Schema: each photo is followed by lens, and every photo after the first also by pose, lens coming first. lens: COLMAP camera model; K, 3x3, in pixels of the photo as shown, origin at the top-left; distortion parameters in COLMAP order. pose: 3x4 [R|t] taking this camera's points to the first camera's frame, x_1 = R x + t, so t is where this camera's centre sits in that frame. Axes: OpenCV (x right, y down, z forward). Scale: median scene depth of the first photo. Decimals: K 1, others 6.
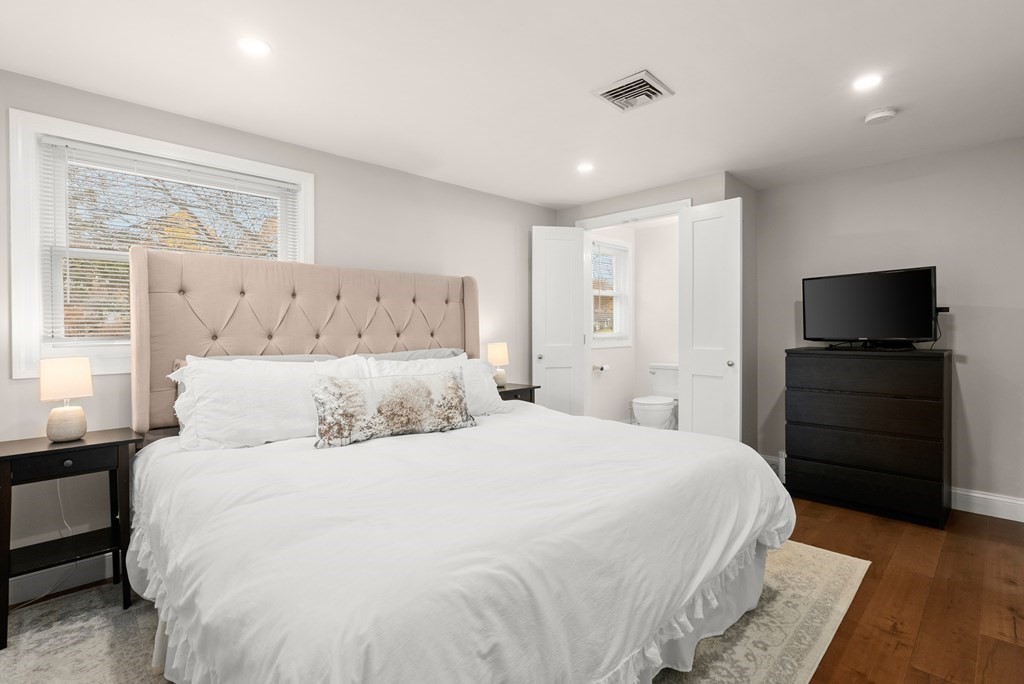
lens RADIAL K [[492.7, 0, 511.2], [0, 492.7, 325.6], [0, 0, 1]] dist [0.019782, -0.000034]
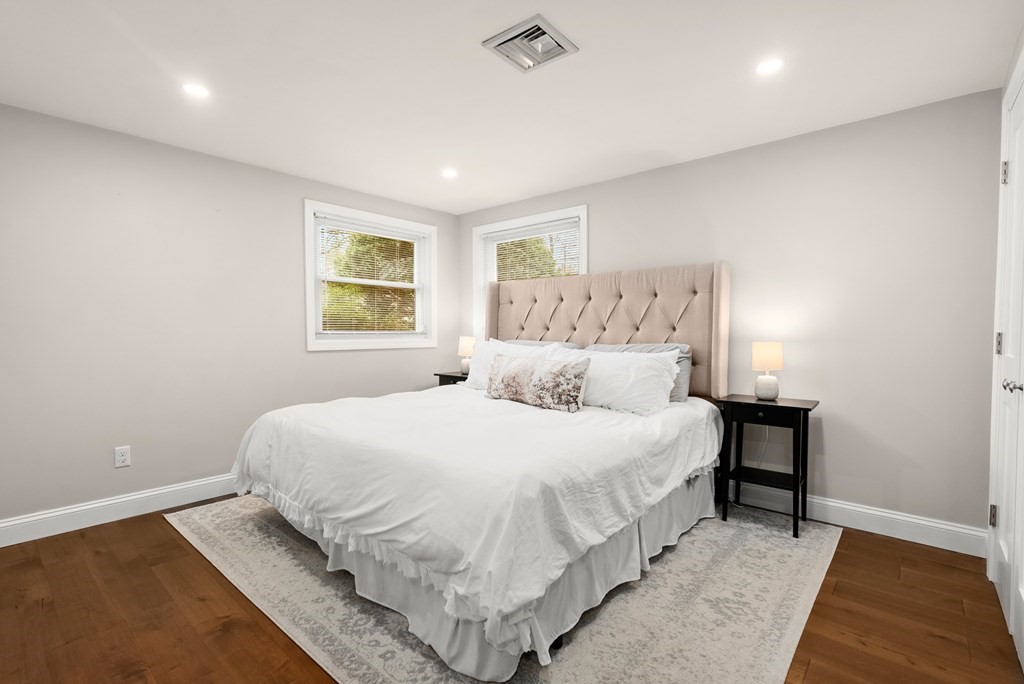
lens RADIAL K [[464.3, 0, 517.3], [0, 464.3, 320.5], [0, 0, 1]] dist [-0.002519, -0.000044]
pose [[0.076636, -0.000415, -0.997059, 1.072003], [0.028678, 0.999587, 0.001788, -0.006538], [0.996647, -0.028731, 0.076617, 0.904268]]
